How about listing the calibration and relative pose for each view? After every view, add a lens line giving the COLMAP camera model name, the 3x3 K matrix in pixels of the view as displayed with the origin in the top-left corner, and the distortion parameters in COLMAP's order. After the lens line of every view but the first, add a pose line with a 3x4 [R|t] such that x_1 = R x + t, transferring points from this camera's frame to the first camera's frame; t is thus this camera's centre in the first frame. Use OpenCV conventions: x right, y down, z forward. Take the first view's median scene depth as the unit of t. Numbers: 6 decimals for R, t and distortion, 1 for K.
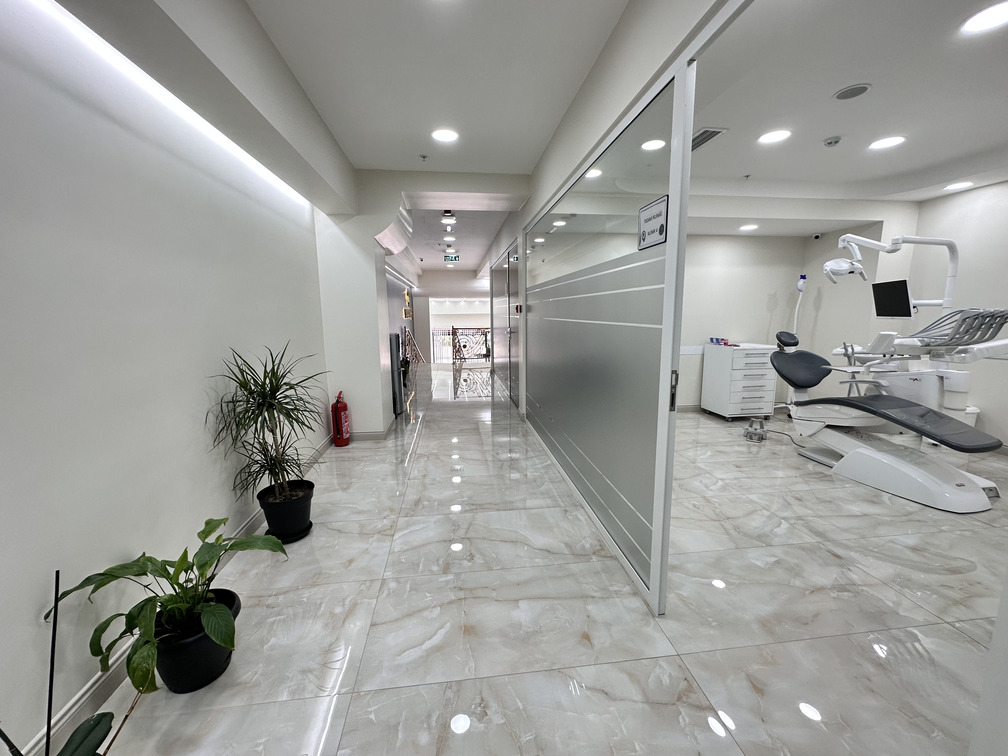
lens RADIAL K [[402.3, 0, 504.3], [0, 402.3, 374.9], [0, 0, 1]] dist [-0.003252, 0.000575]
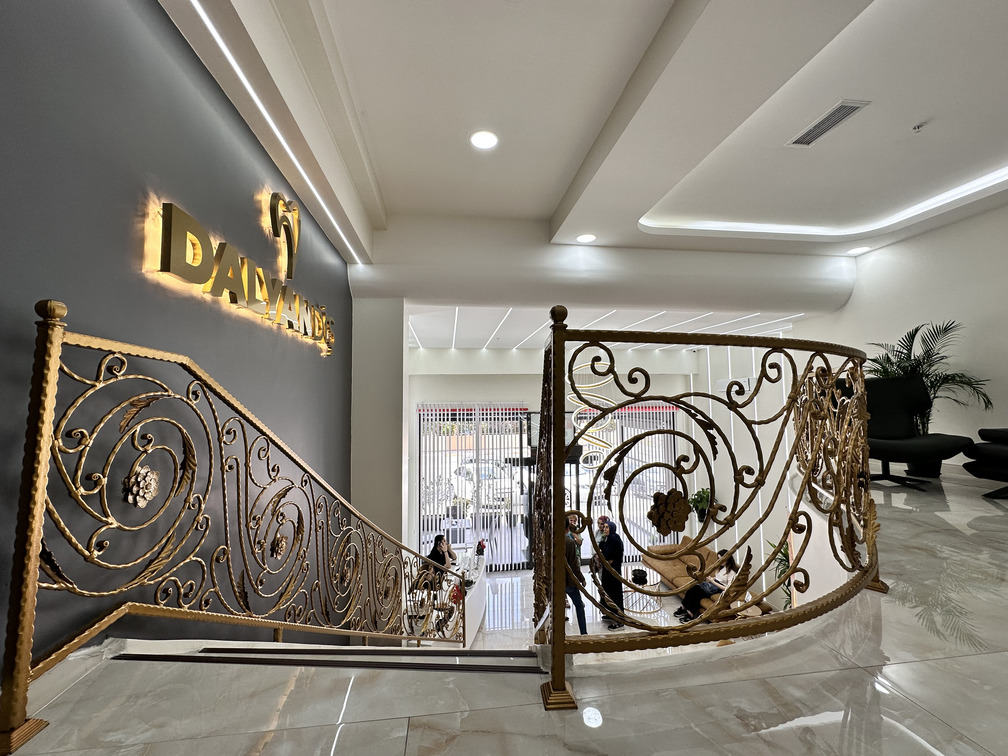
lens RADIAL K [[402.3, 0, 504.3], [0, 402.3, 374.9], [0, 0, 1]] dist [-0.003252, 0.000575]
pose [[0.999623, -0.013406, 0.023982, -0.116128], [0.018175, 0.977254, -0.211292, -0.065121], [-0.020604, 0.211648, 0.977129, 0.695640]]
